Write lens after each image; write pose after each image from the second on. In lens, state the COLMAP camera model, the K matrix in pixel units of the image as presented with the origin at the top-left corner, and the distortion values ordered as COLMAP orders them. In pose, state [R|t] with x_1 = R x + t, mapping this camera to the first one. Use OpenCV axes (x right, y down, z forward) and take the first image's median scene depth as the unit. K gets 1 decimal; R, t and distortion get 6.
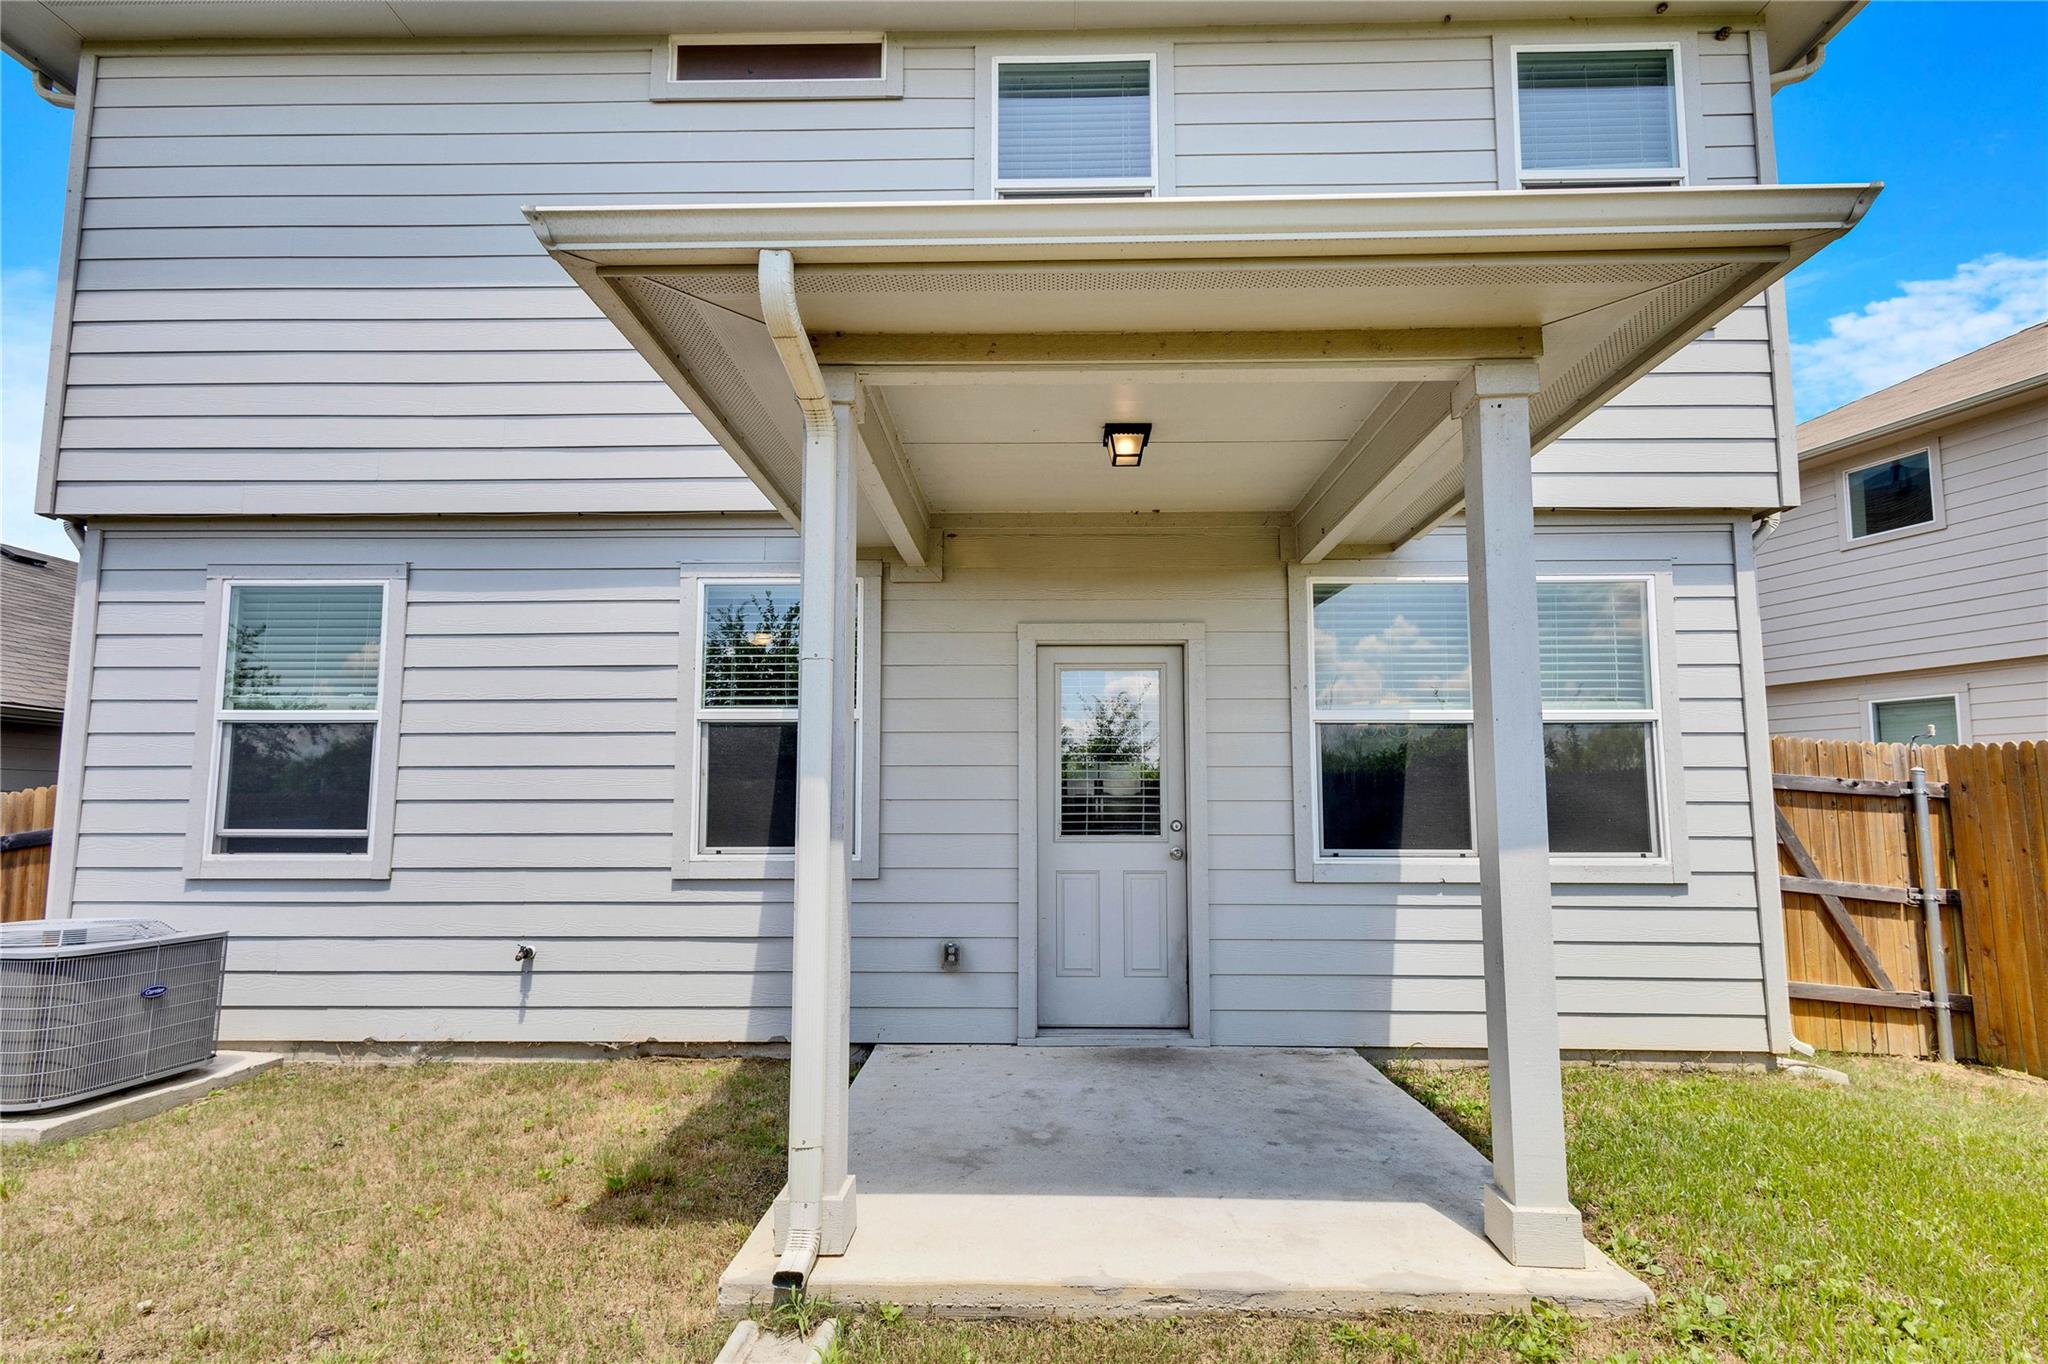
lens RADIAL K [[962.0, 0, 1024.0], [0, 962.0, 682.0], [0, 0, 1]] dist [0.007645, -0.000403]
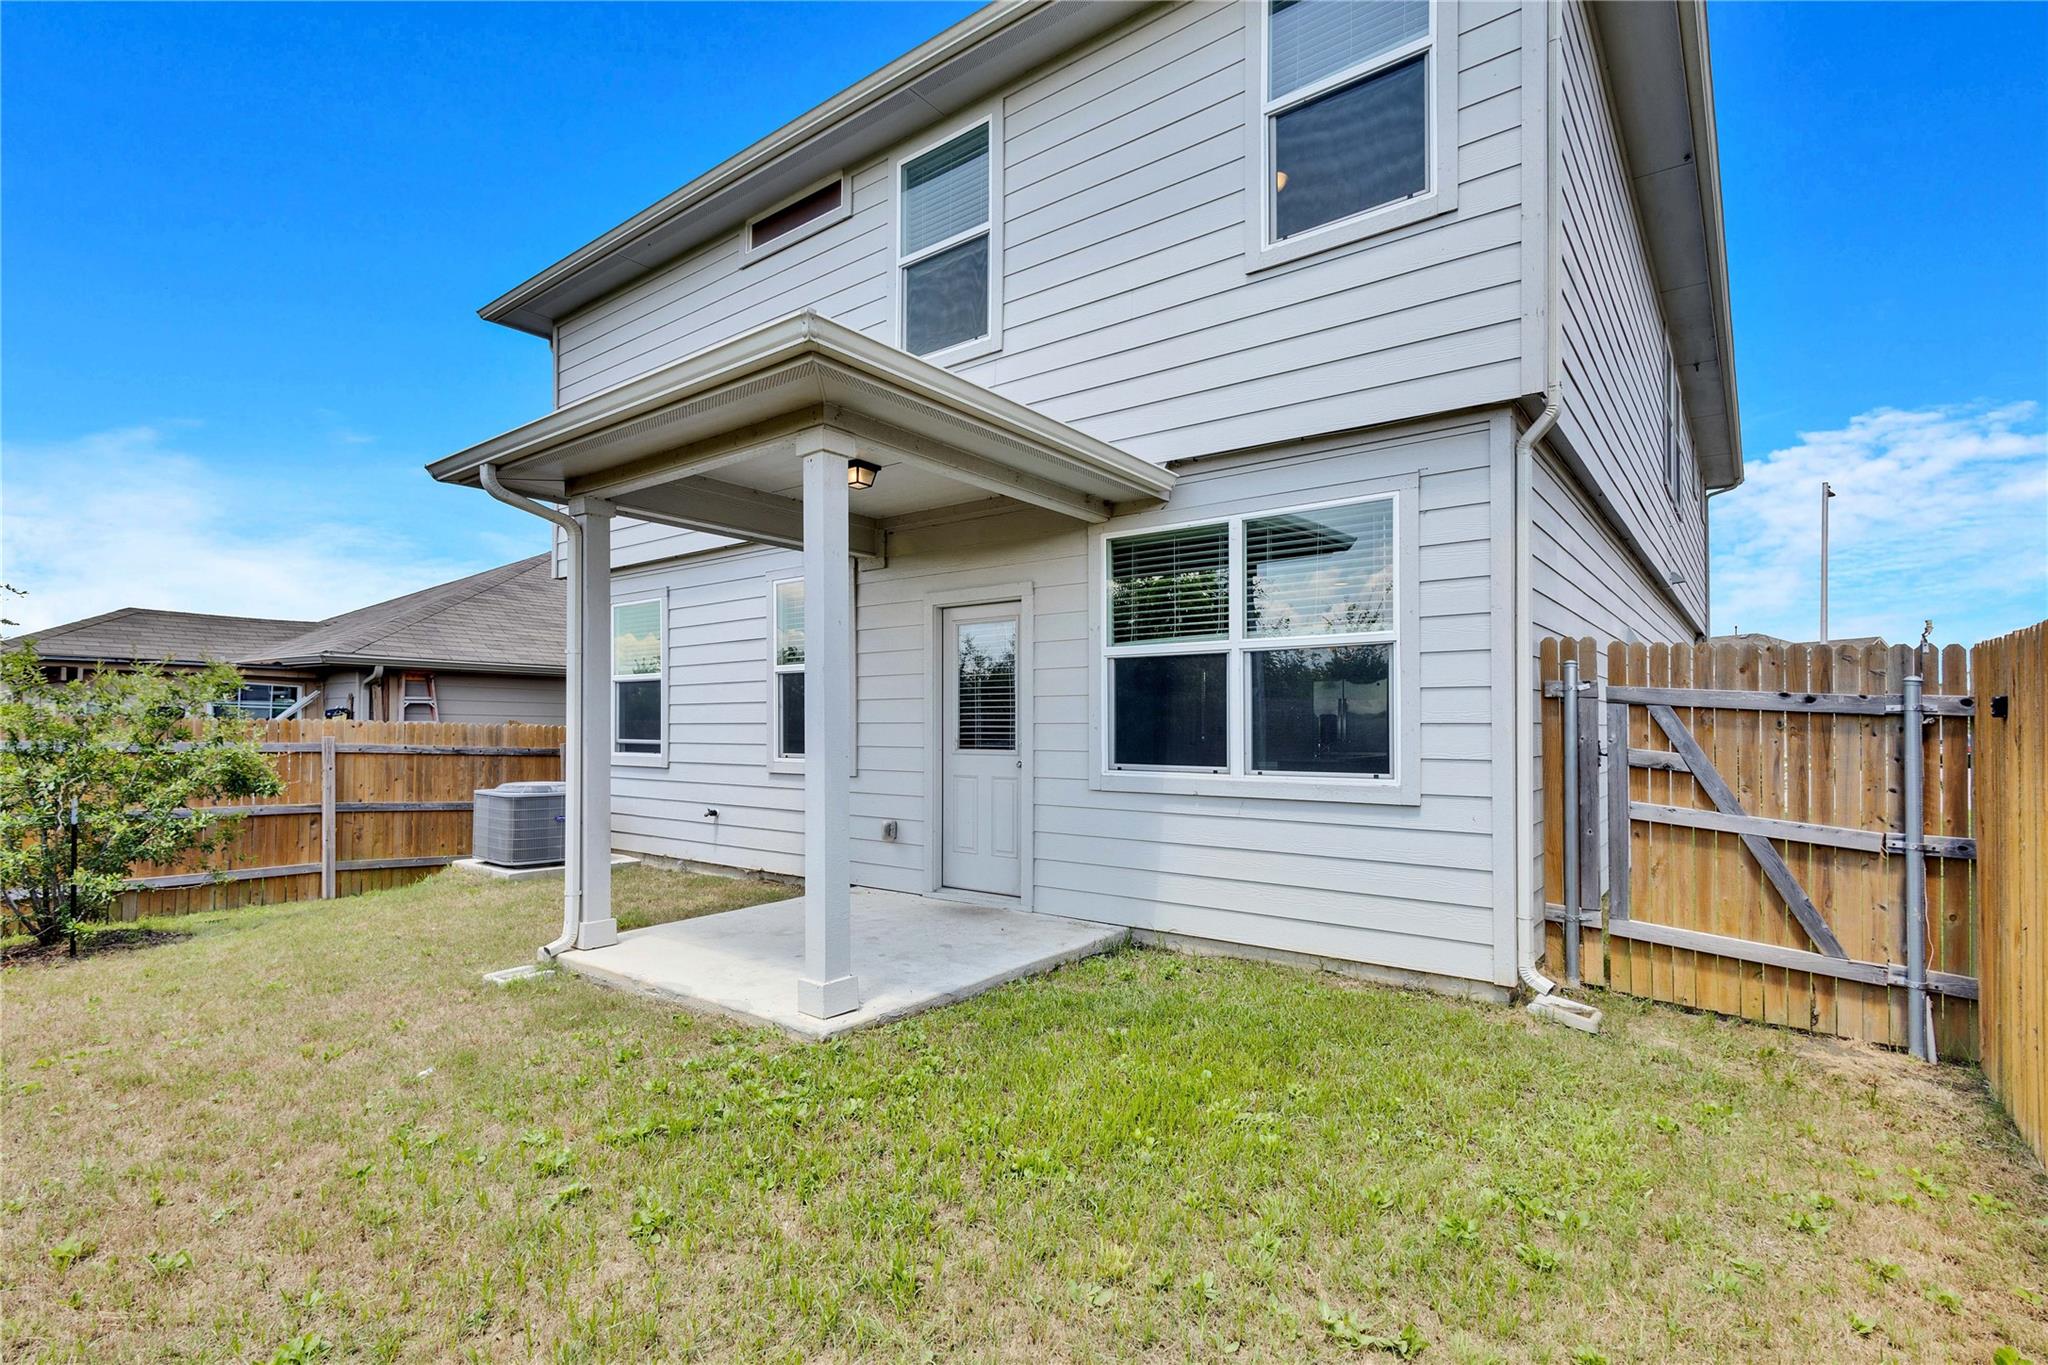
lens RADIAL K [[941.3, 0, 1024.0], [0, 941.3, 682.5], [0, 0, 1]] dist [-0.002873, -0.000331]
pose [[0.805025, -0.027741, -0.592592, 0.906429], [0.075308, 0.995604, 0.055697, 0.000514], [0.588442, -0.089465, 0.803575, 0.007355]]
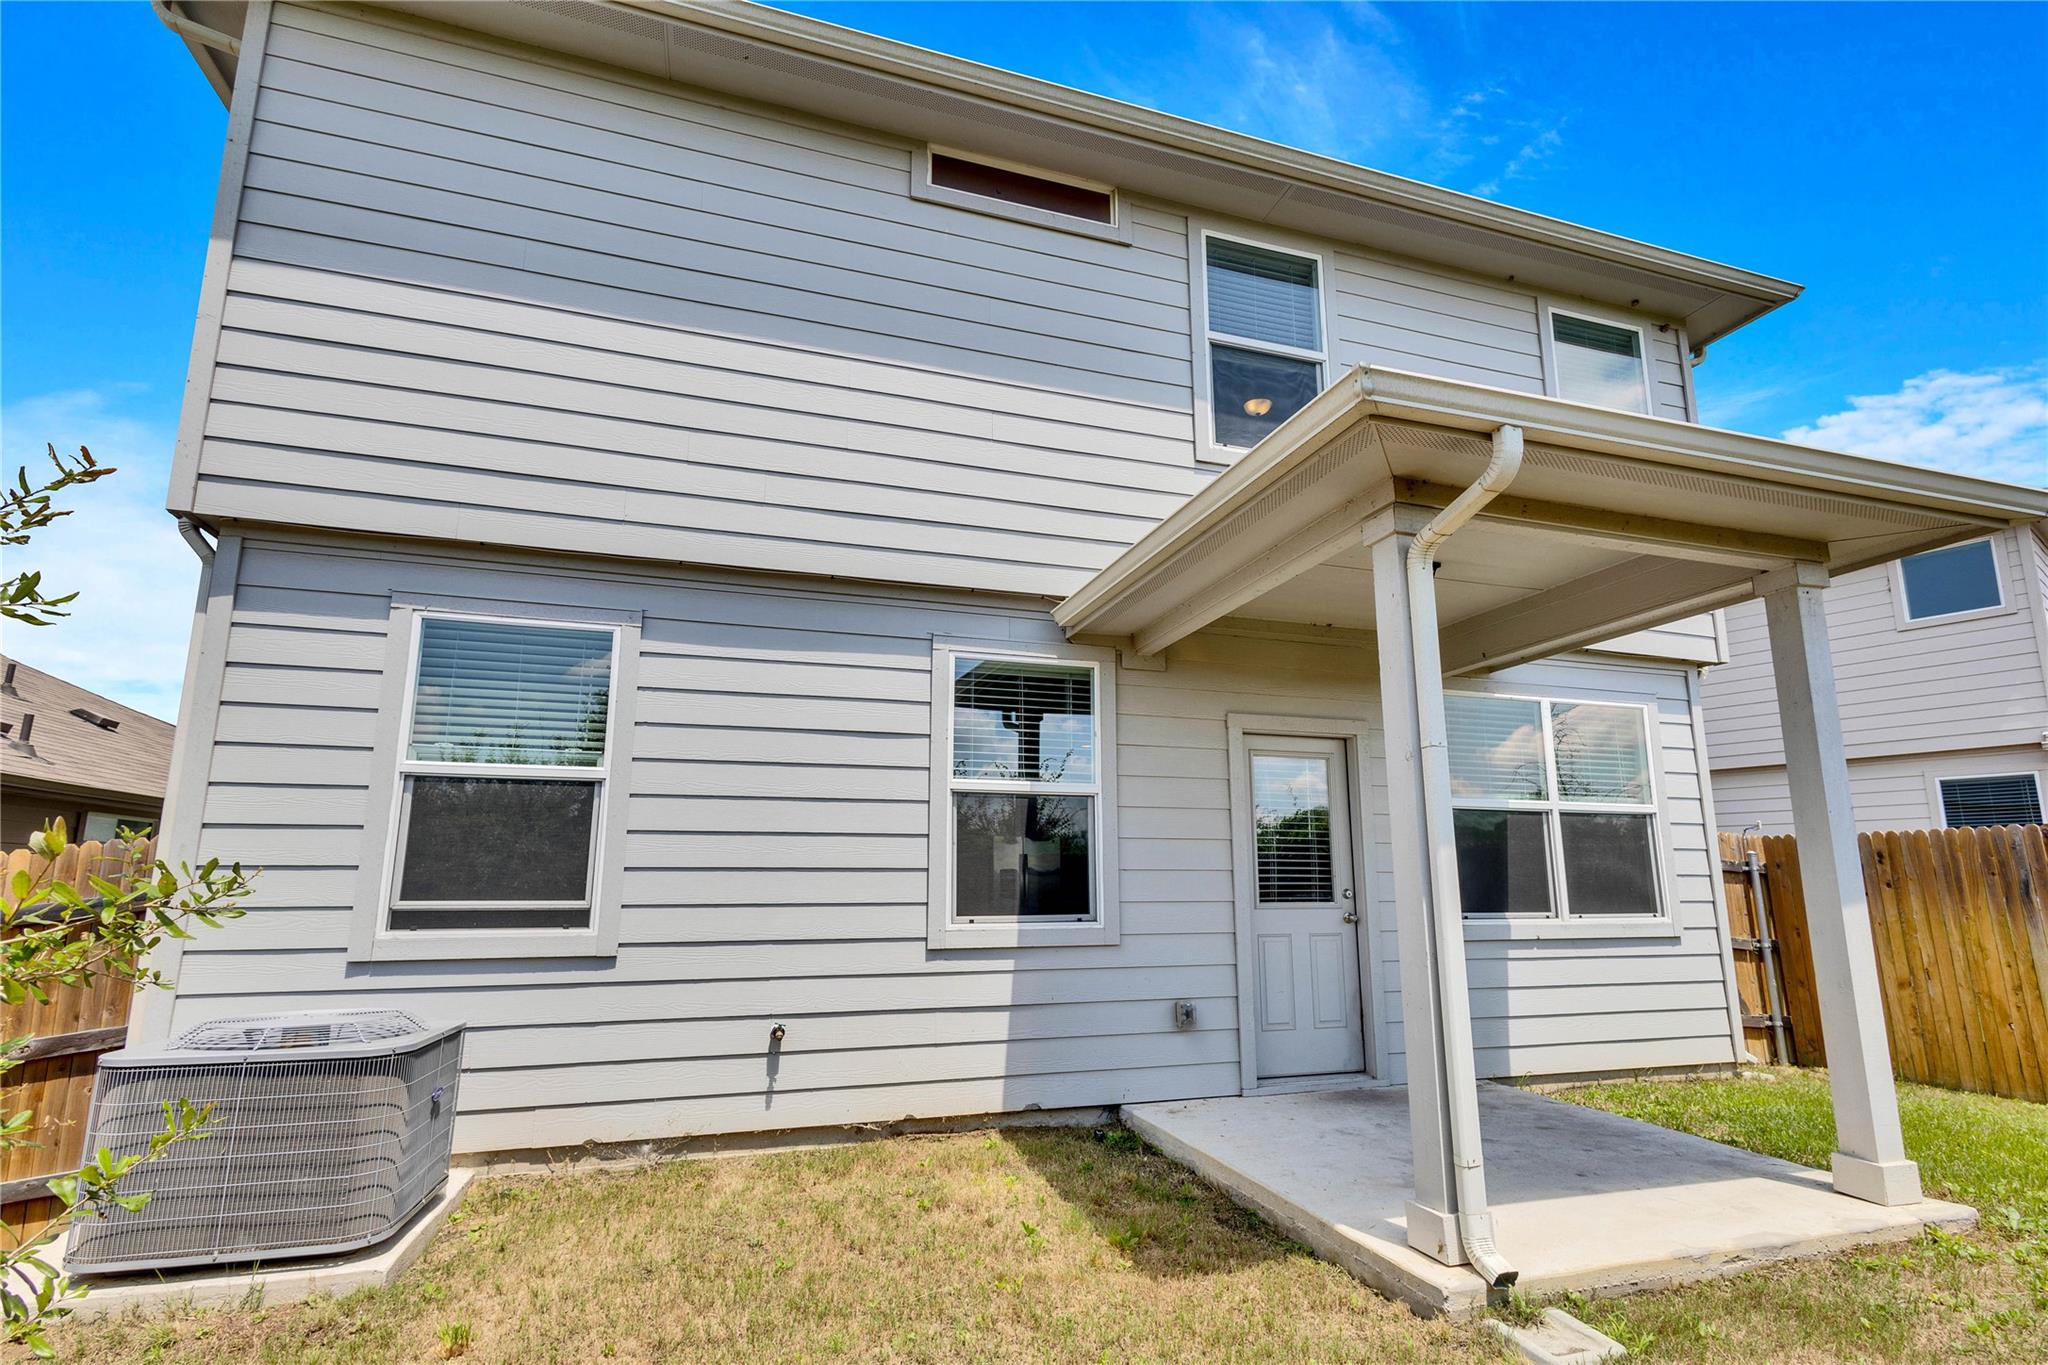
lens RADIAL K [[943.1, 0, 1024.0], [0, 943.1, 682.5], [0, 0, 1]] dist [0.009128, -0.000599]
pose [[0.946272, 0.067760, 0.316191, -0.596529], [-0.041427, 0.995145, -0.089279, 0.012720], [-0.320706, 0.071383, 0.944485, 0.024789]]
